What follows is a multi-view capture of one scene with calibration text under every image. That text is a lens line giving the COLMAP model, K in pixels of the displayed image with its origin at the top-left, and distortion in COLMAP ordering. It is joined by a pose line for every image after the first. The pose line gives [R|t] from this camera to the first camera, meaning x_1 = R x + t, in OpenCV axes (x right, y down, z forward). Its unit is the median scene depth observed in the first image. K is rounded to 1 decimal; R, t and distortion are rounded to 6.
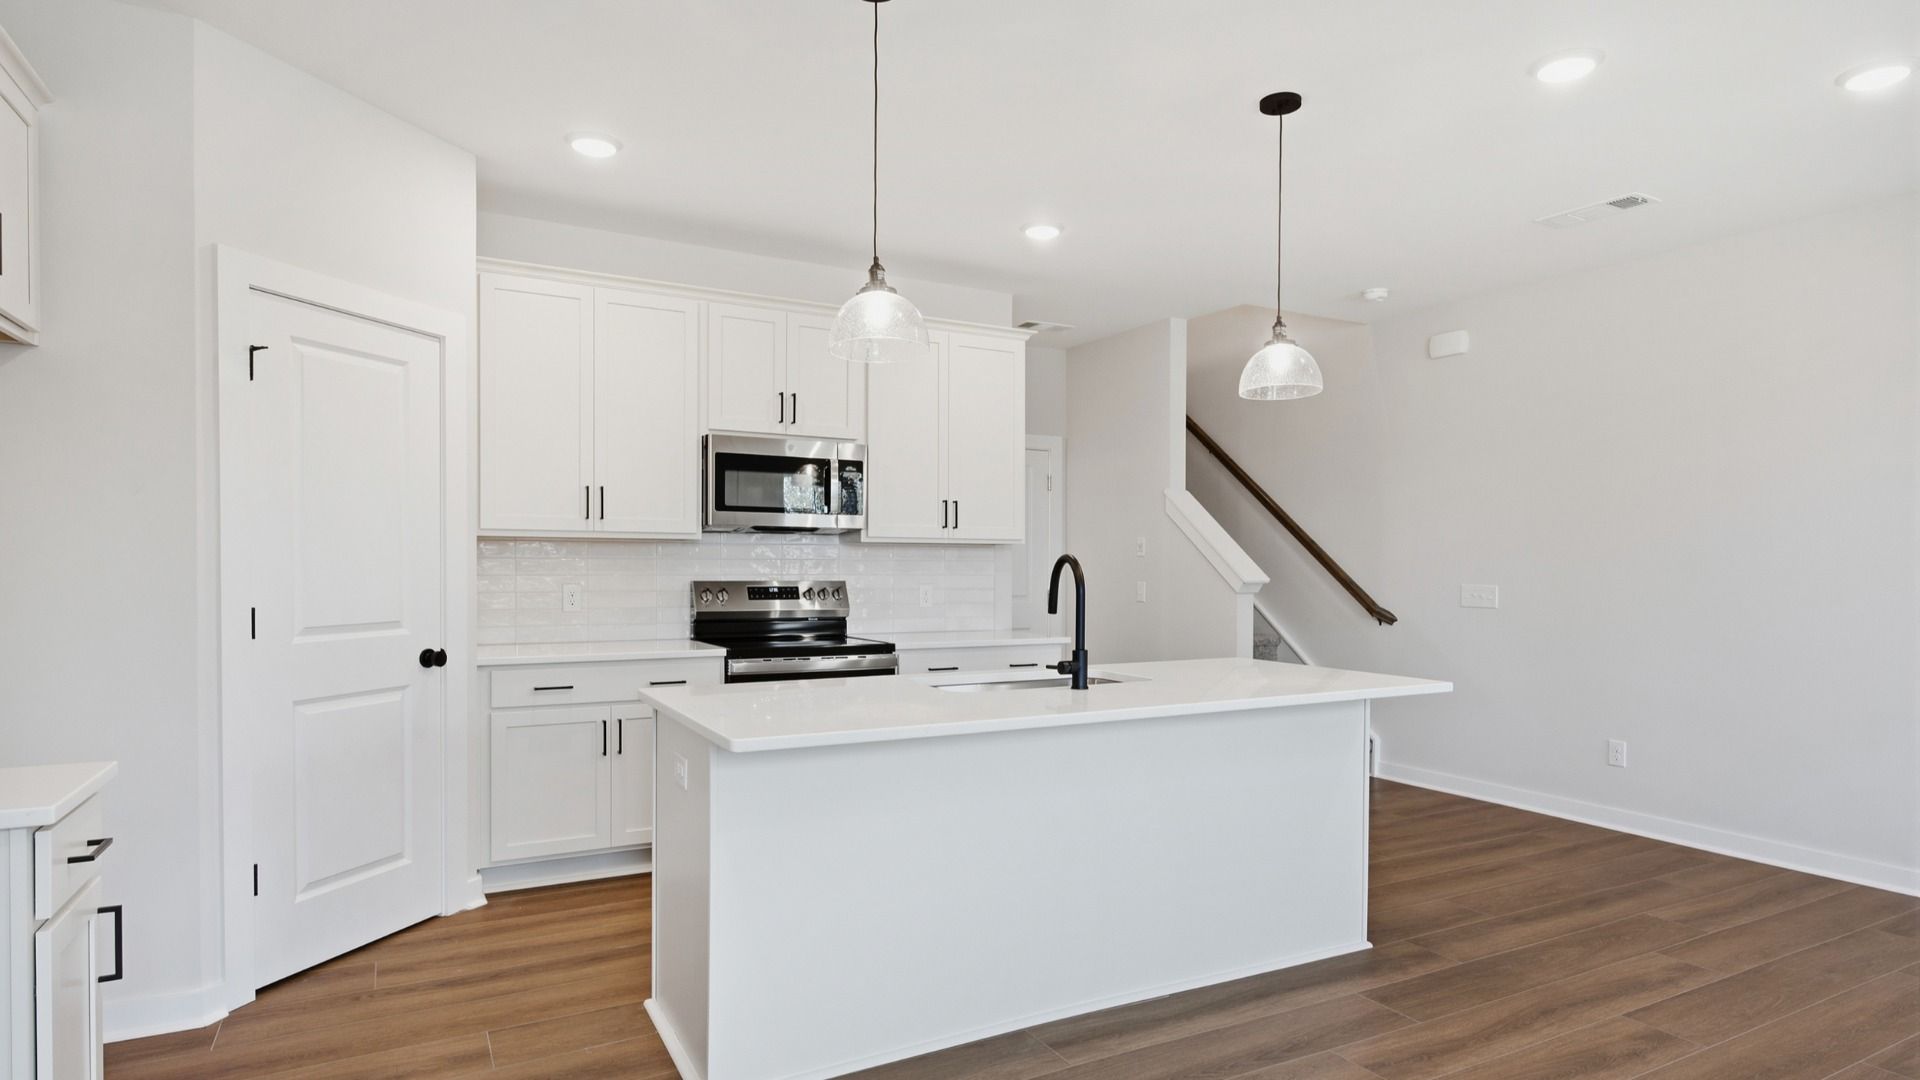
lens RADIAL K [[995.0, 0, 957.9], [0, 995.0, 584.5], [0, 0, 1]] dist [-0.000363, 0.000125]
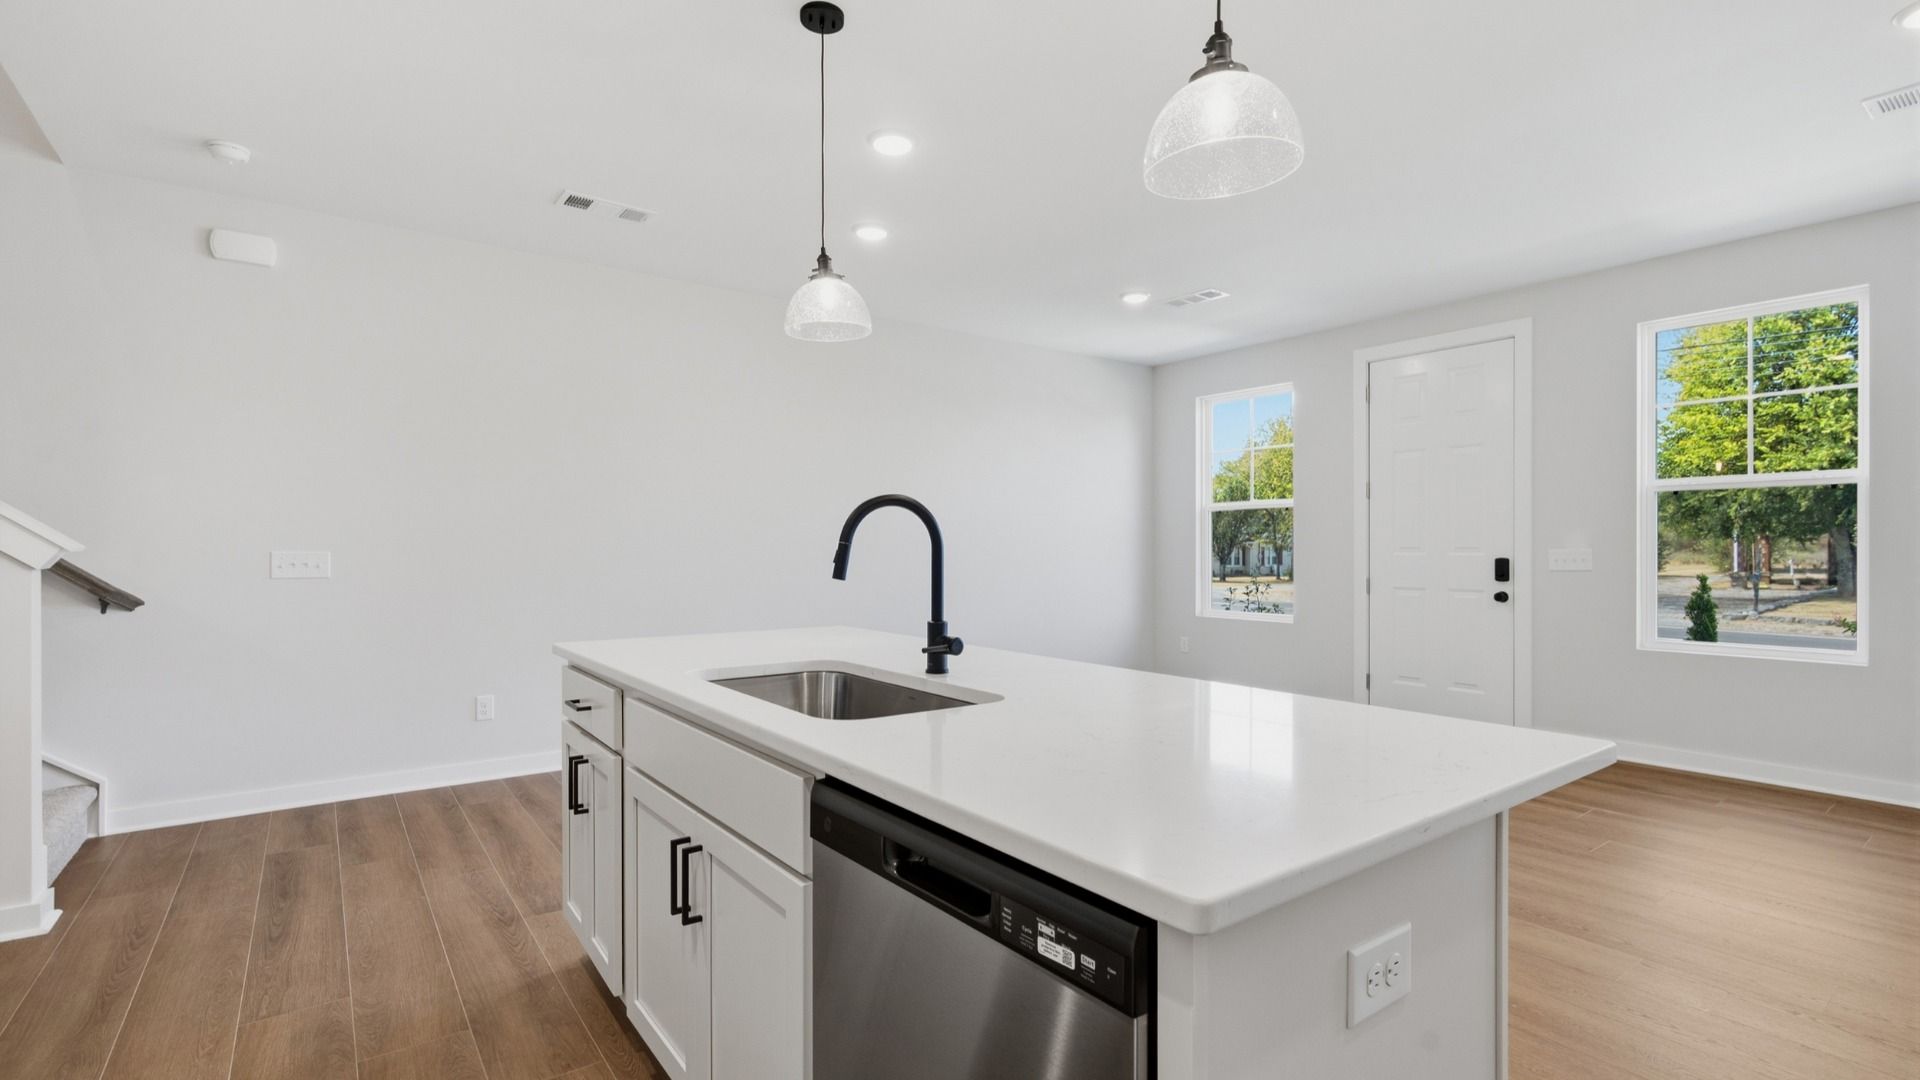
lens RADIAL K [[875.7, 0, 962.8], [0, 875.7, 548.6], [0, 0, 1]] dist [0.005665, 0.000359]
pose [[-0.139748, -0.007312, 0.990160, -0.390754], [0.017719, 0.999794, 0.009884, 0.001379], [-0.990029, 0.018926, -0.139589, 0.748442]]
